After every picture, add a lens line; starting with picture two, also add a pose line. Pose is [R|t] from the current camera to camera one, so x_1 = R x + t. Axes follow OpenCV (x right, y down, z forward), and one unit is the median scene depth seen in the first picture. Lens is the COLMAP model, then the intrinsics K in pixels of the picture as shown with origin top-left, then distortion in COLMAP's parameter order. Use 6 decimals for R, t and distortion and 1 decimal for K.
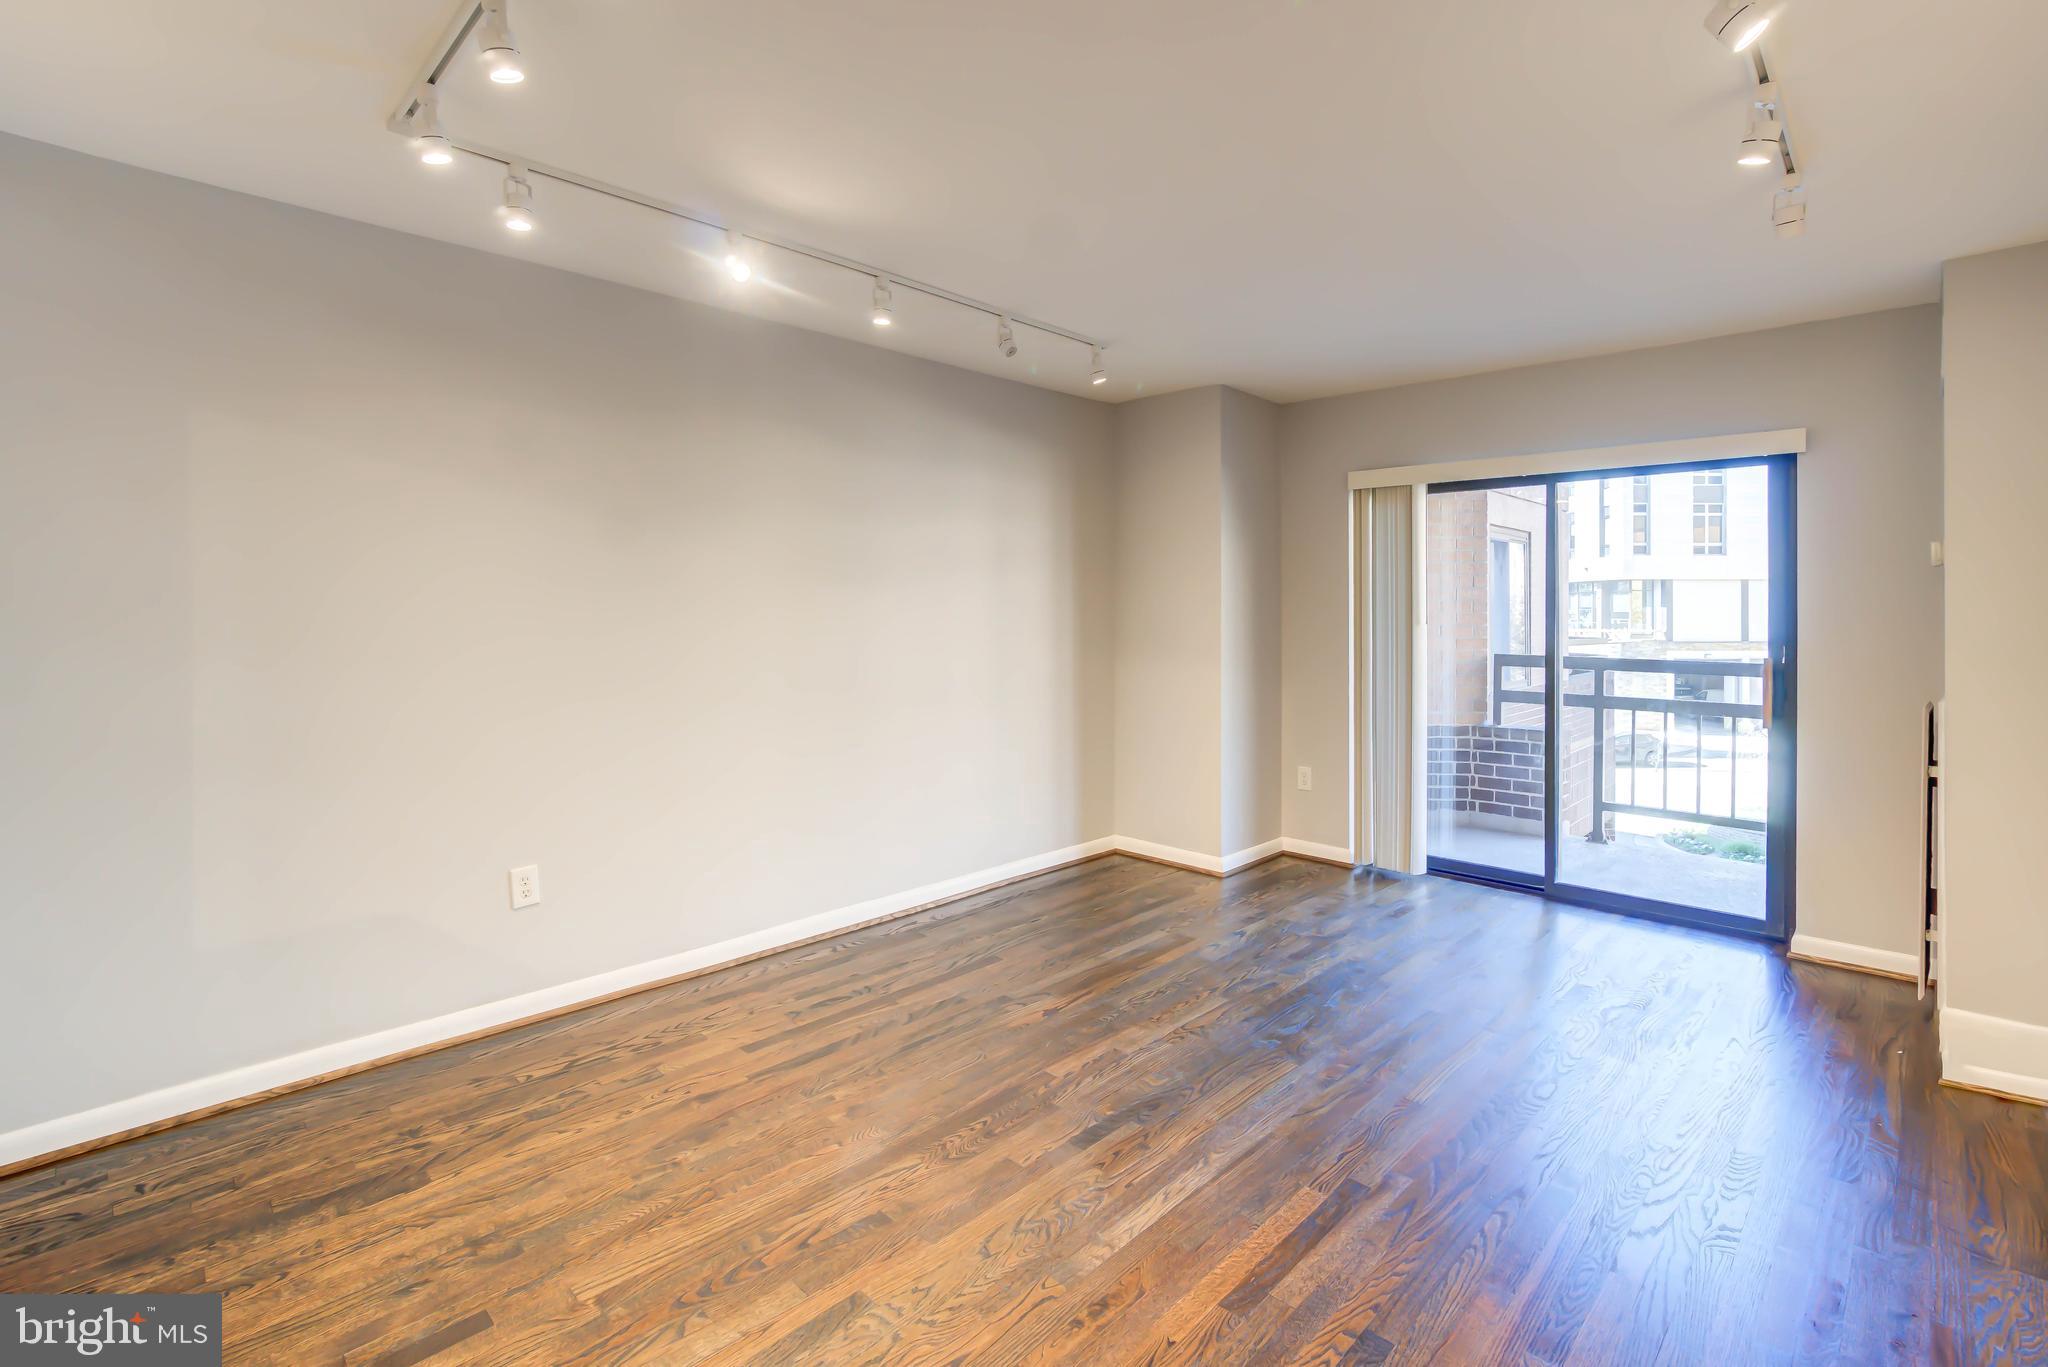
lens RADIAL K [[960.3, 0, 1062.4], [0, 960.3, 603.1], [0, 0, 1]] dist [-0.020547, 0.000074]
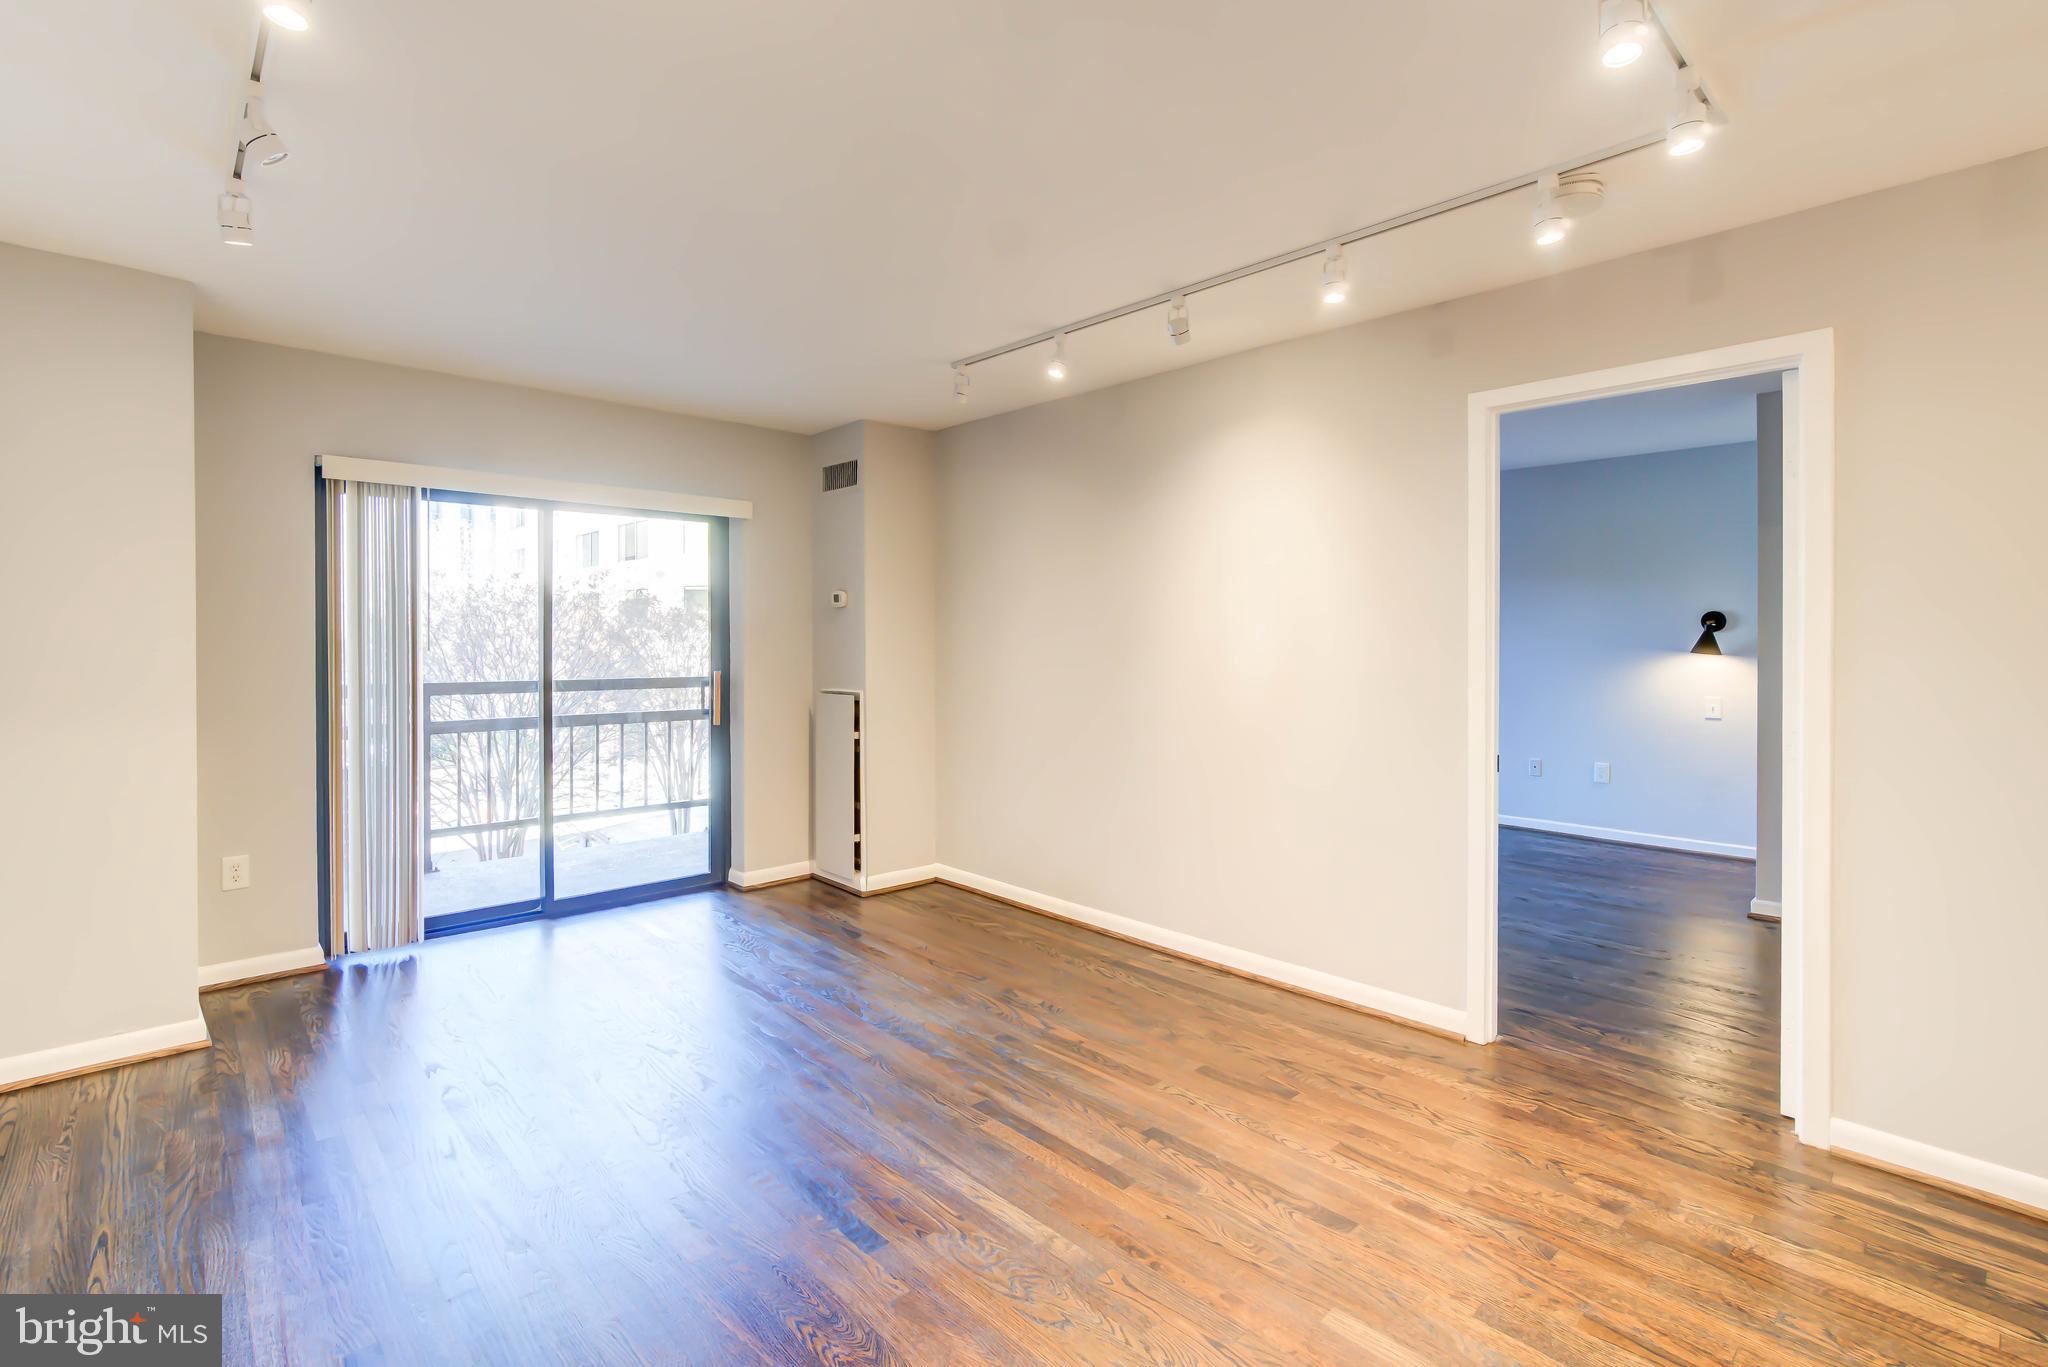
lens RADIAL K [[934.7, 0, 1005.4], [0, 934.7, 656.3], [0, 0, 1]] dist [-0.027544, 0.013070]
pose [[0.071608, -0.022544, 0.997178, -0.819627], [-0.008524, 0.999694, 0.023213, 0.006710], [-0.997396, -0.010162, 0.071394, 0.838393]]
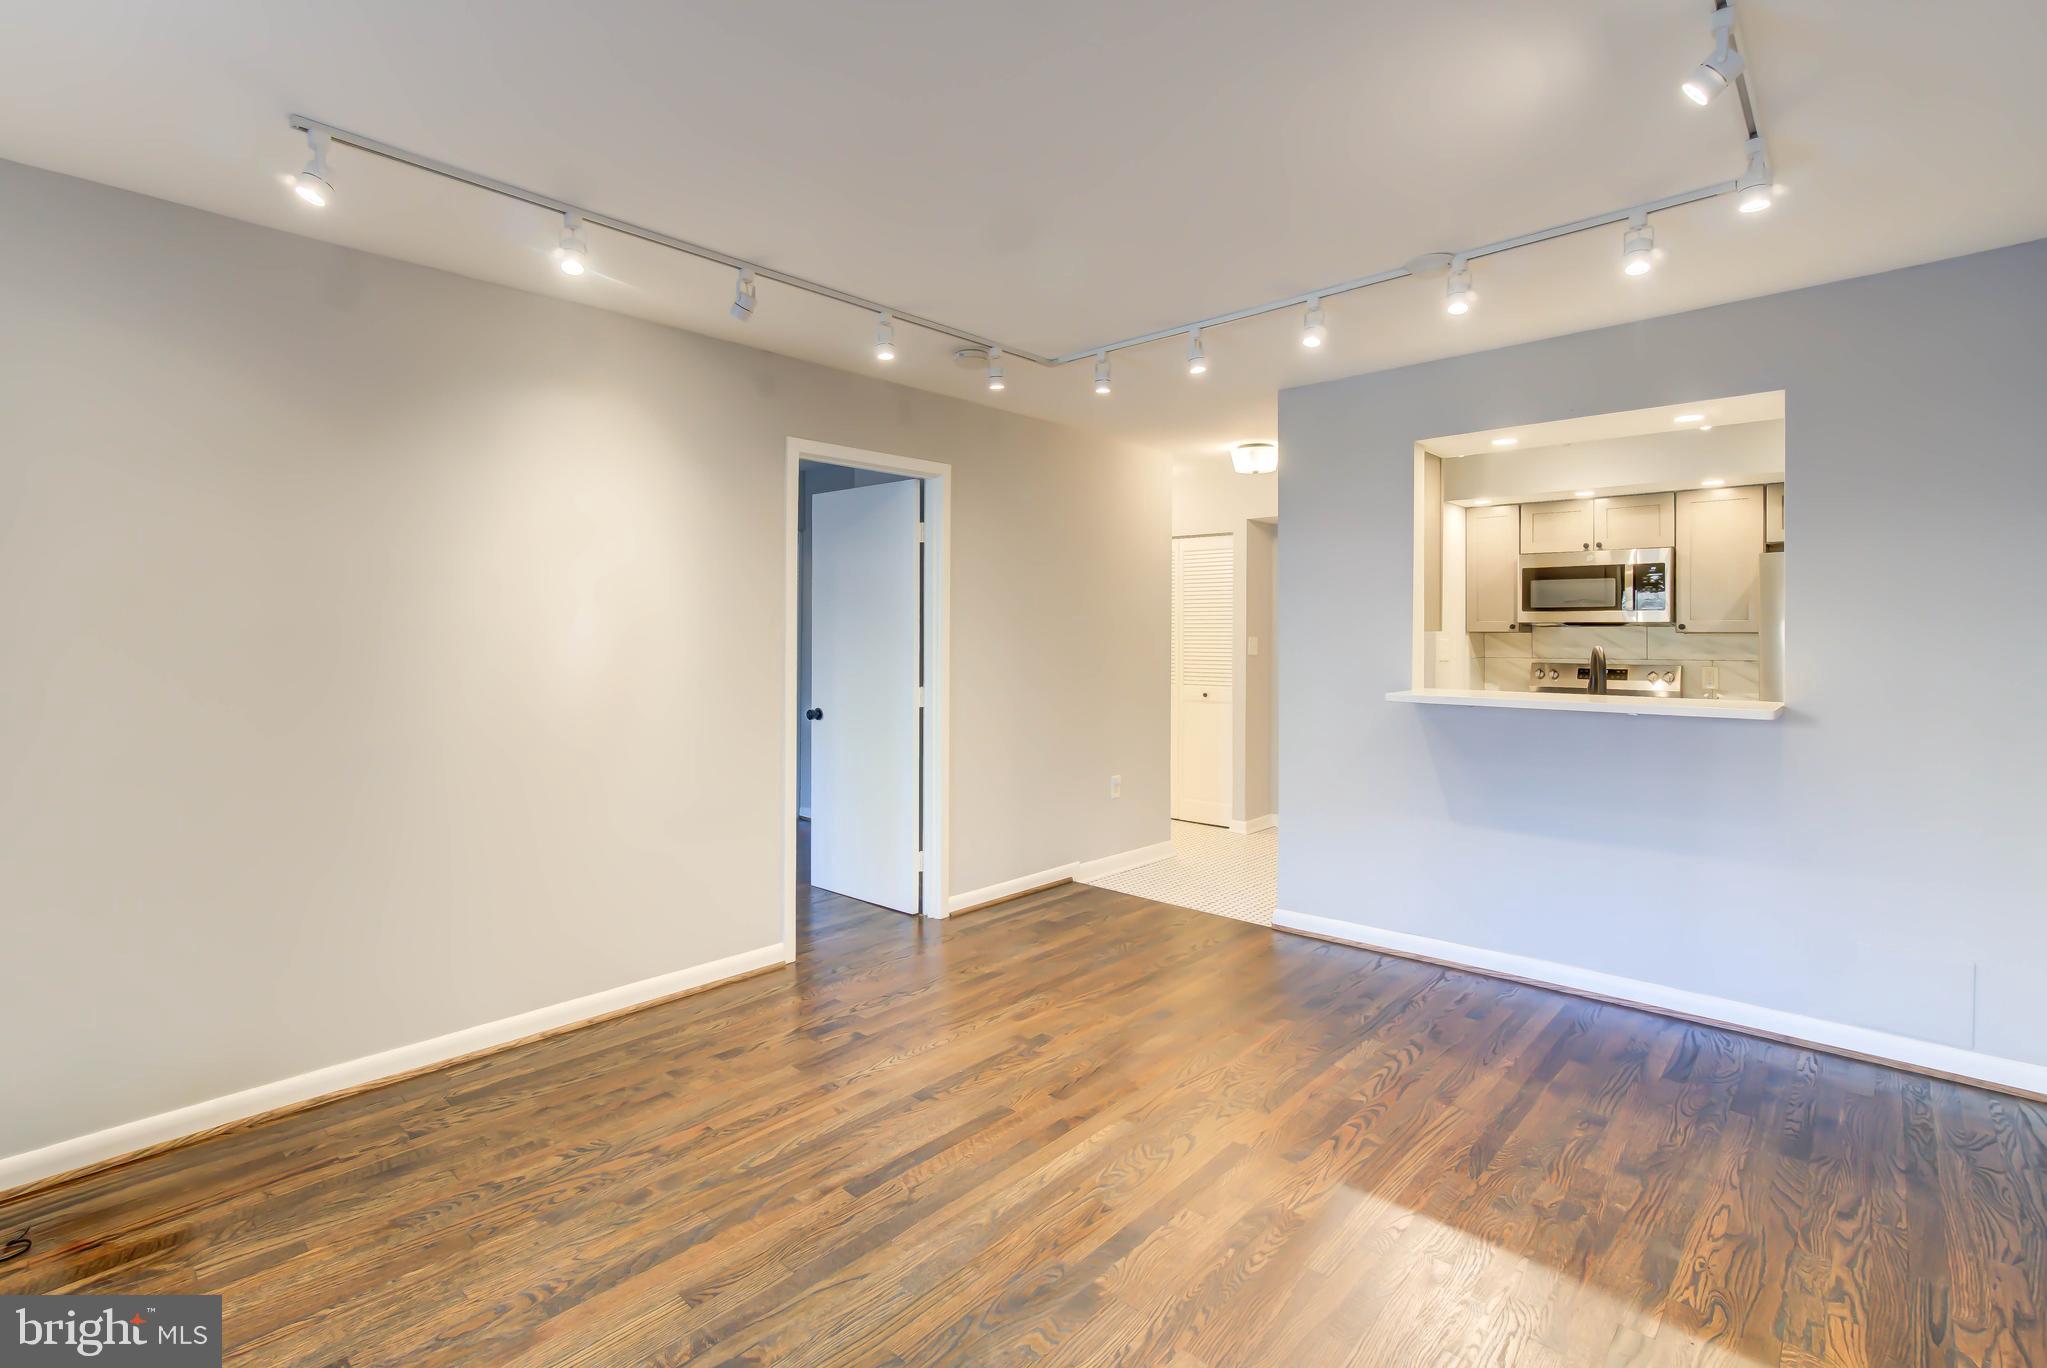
lens RADIAL K [[934.2, 0, 1004.9], [0, 934.2, 656.8], [0, 0, 1]] dist [-0.027544, 0.013070]
pose [[-0.999901, -0.001733, 0.013965, 0.126170], [-0.001513, 0.999874, 0.015799, 0.016107], [-0.013991, 0.015776, -0.999778, 1.880029]]
